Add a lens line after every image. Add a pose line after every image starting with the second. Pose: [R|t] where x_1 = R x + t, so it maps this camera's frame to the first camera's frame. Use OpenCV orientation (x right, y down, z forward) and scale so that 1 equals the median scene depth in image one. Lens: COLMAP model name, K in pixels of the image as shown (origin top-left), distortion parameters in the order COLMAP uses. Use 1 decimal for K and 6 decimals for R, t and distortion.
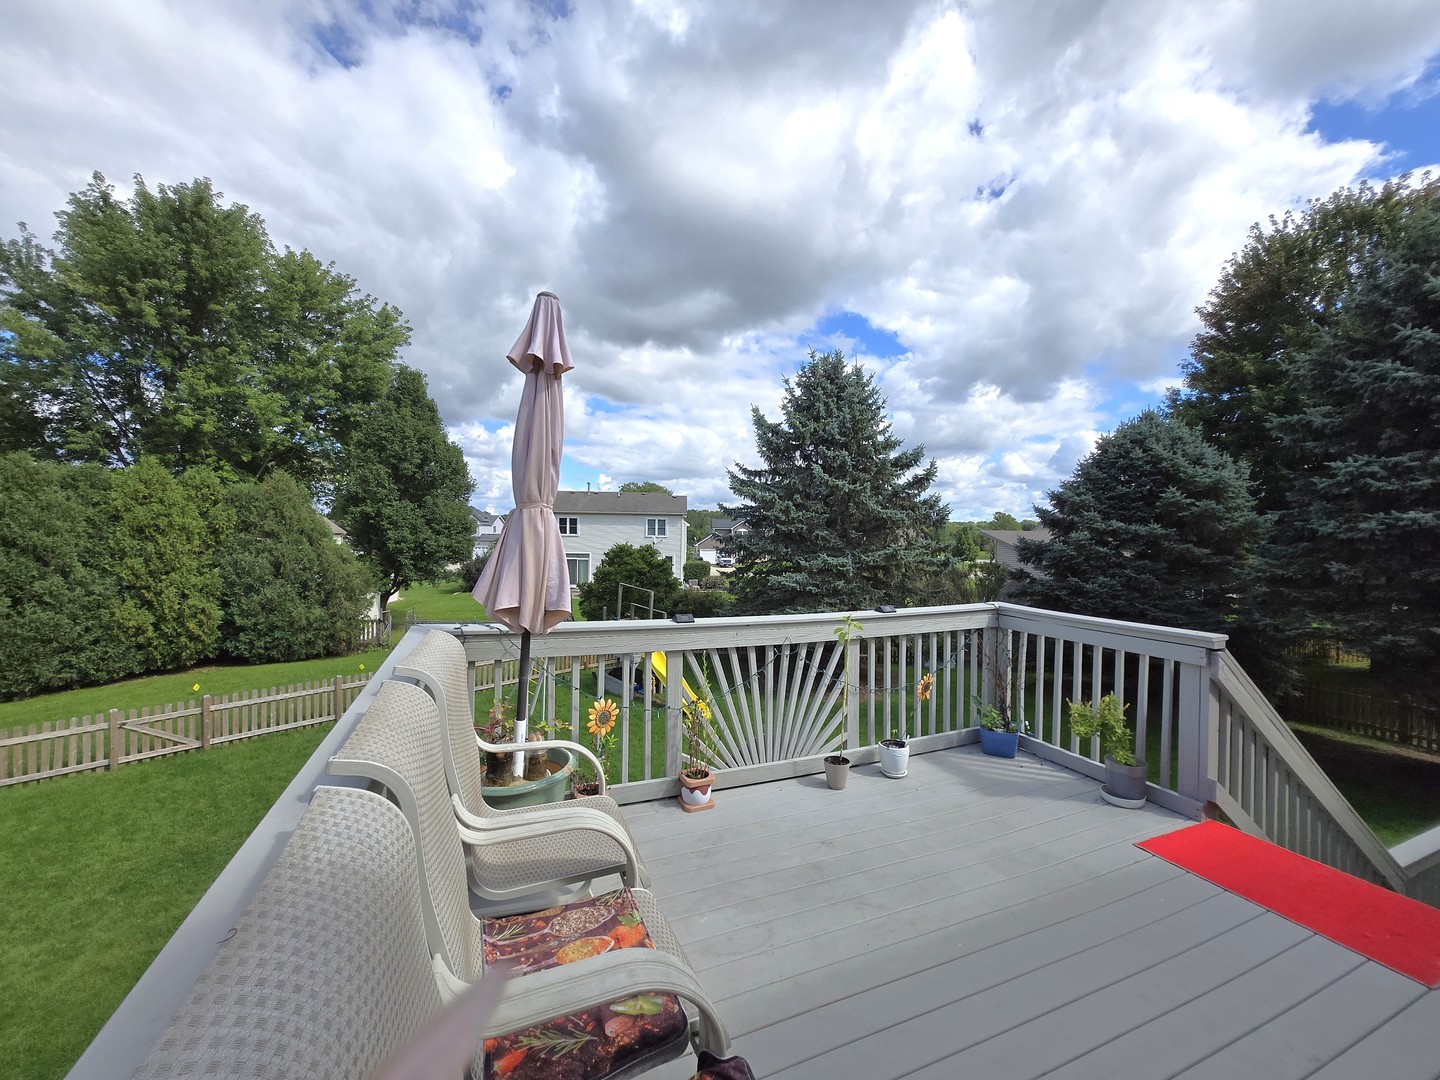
lens RADIAL K [[560.2, 0, 715.5], [0, 560.2, 542.9], [0, 0, 1]] dist [-0.006436, 0.000067]
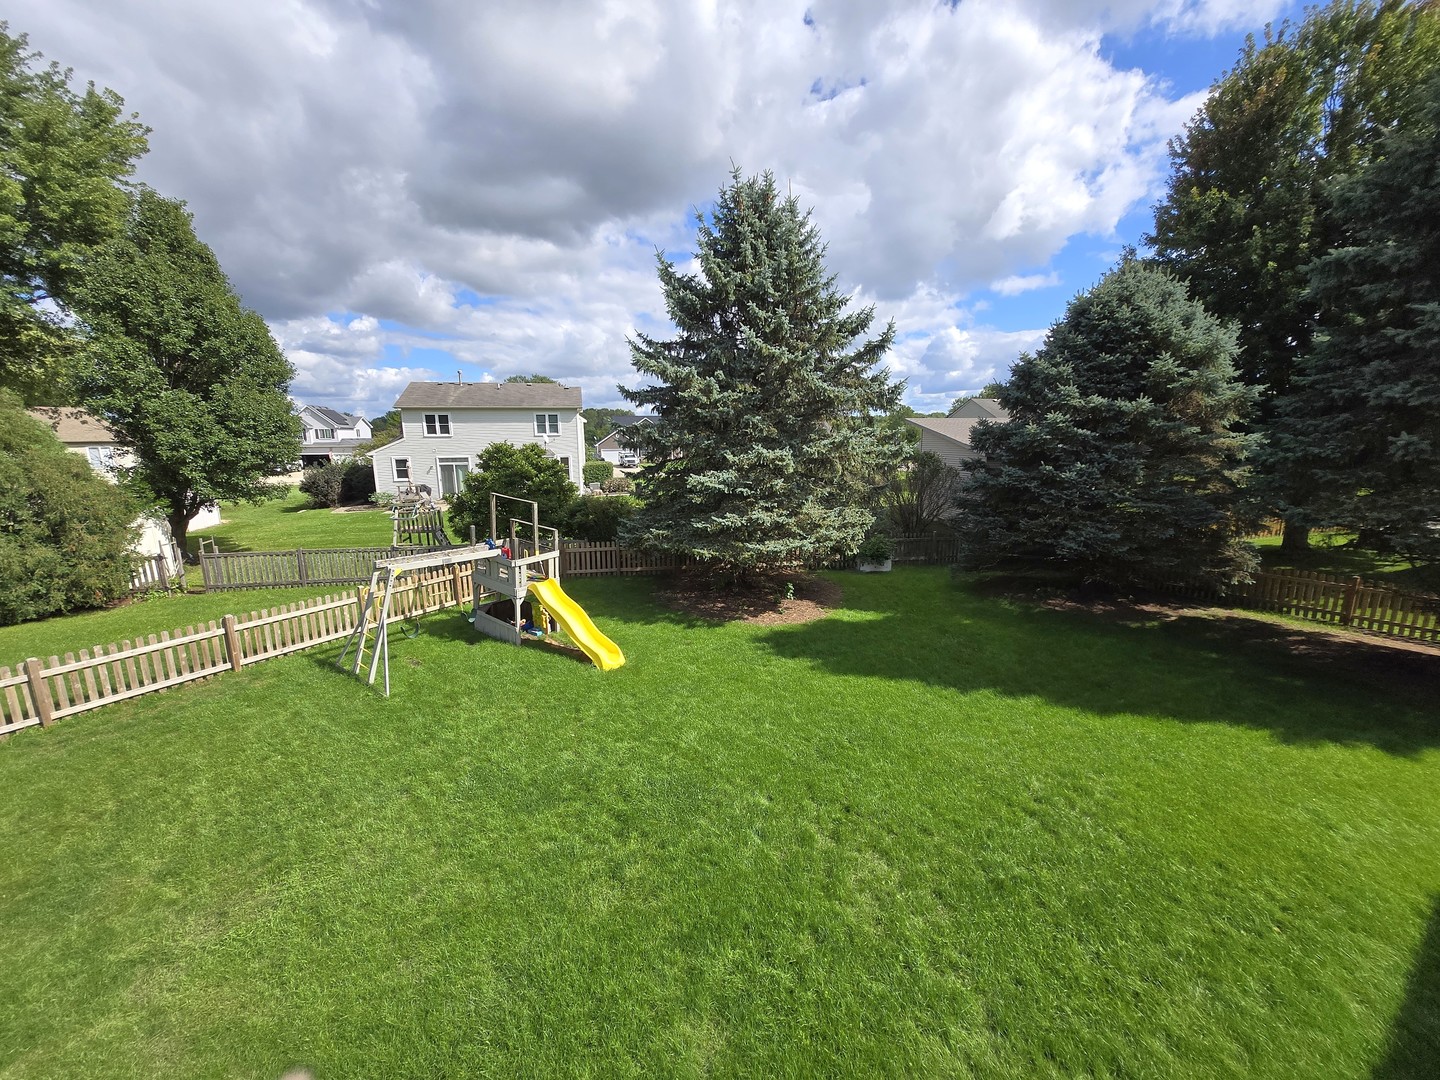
lens RADIAL K [[560.2, 0, 715.5], [0, 560.2, 542.9], [0, 0, 1]] dist [-0.006436, 0.000067]
pose [[0.985043, -0.055737, 0.163042, -0.000430], [0.025946, 0.983428, 0.179433, 0.010116], [-0.170341, -0.172519, 0.970165, 0.195509]]
